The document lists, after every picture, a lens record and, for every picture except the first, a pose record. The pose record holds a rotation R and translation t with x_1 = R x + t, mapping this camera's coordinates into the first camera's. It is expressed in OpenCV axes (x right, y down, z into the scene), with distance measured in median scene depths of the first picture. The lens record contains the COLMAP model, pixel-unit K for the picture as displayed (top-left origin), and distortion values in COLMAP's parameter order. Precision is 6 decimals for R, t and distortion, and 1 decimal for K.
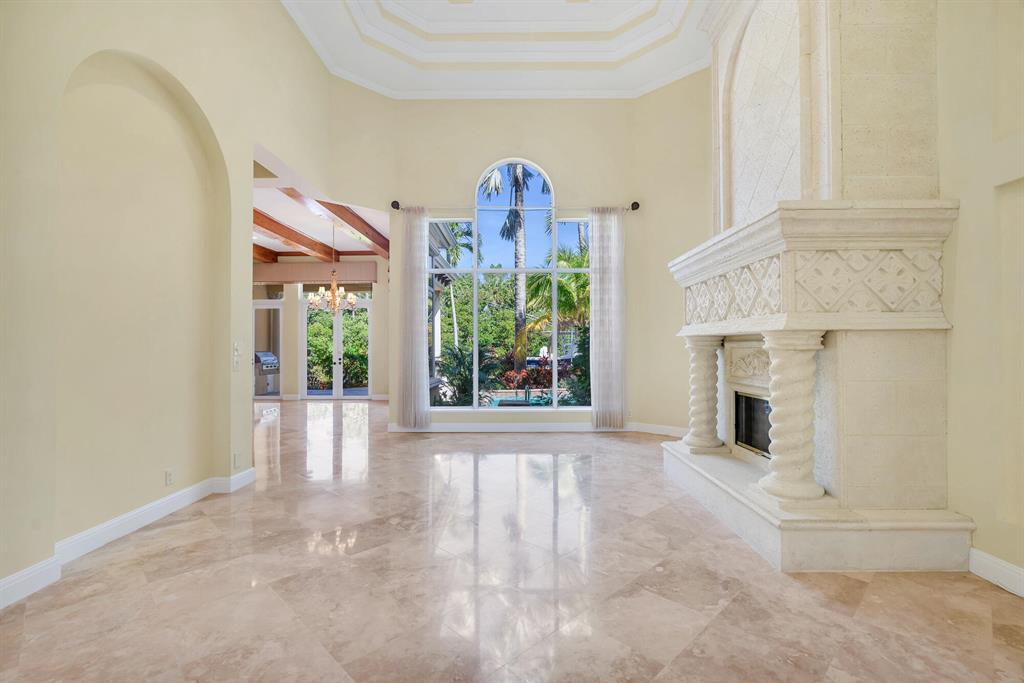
lens RADIAL K [[464.5, 0, 512.0], [0, 464.5, 341.5], [0, 0, 1]] dist [-0.001893, 0.000308]
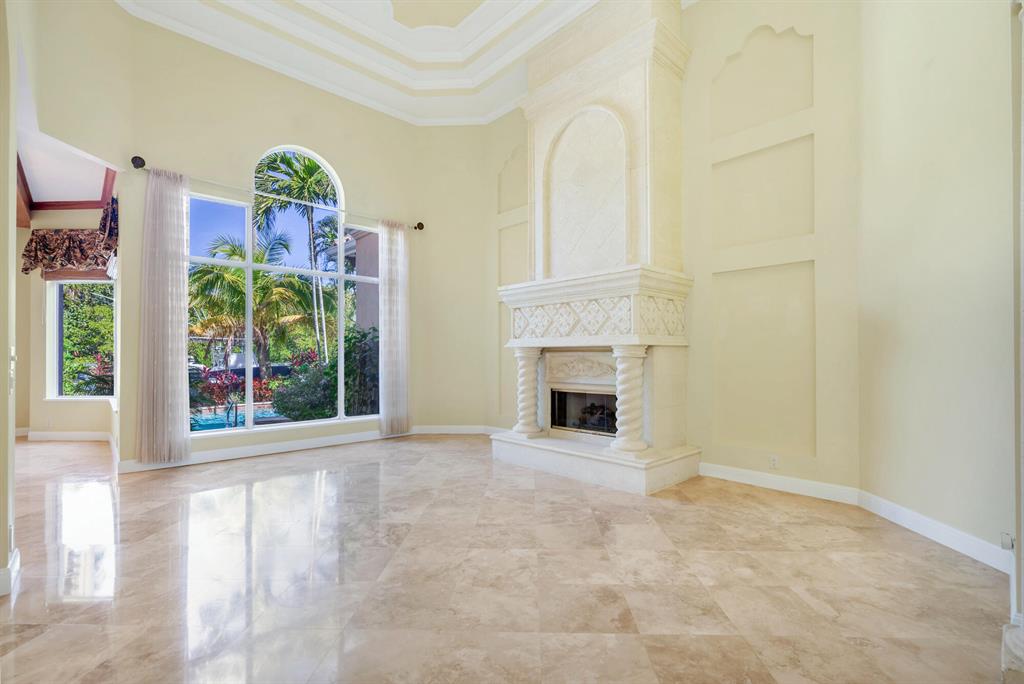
lens RADIAL K [[469.0, 0, 511.1], [0, 469.0, 353.1], [0, 0, 1]] dist [-0.001718, 0.000052]
pose [[0.724715, 0.003656, 0.689039, -0.539332], [-0.006914, 0.999974, 0.001966, 0.002278], [-0.689014, -0.006189, 0.724721, 0.093072]]
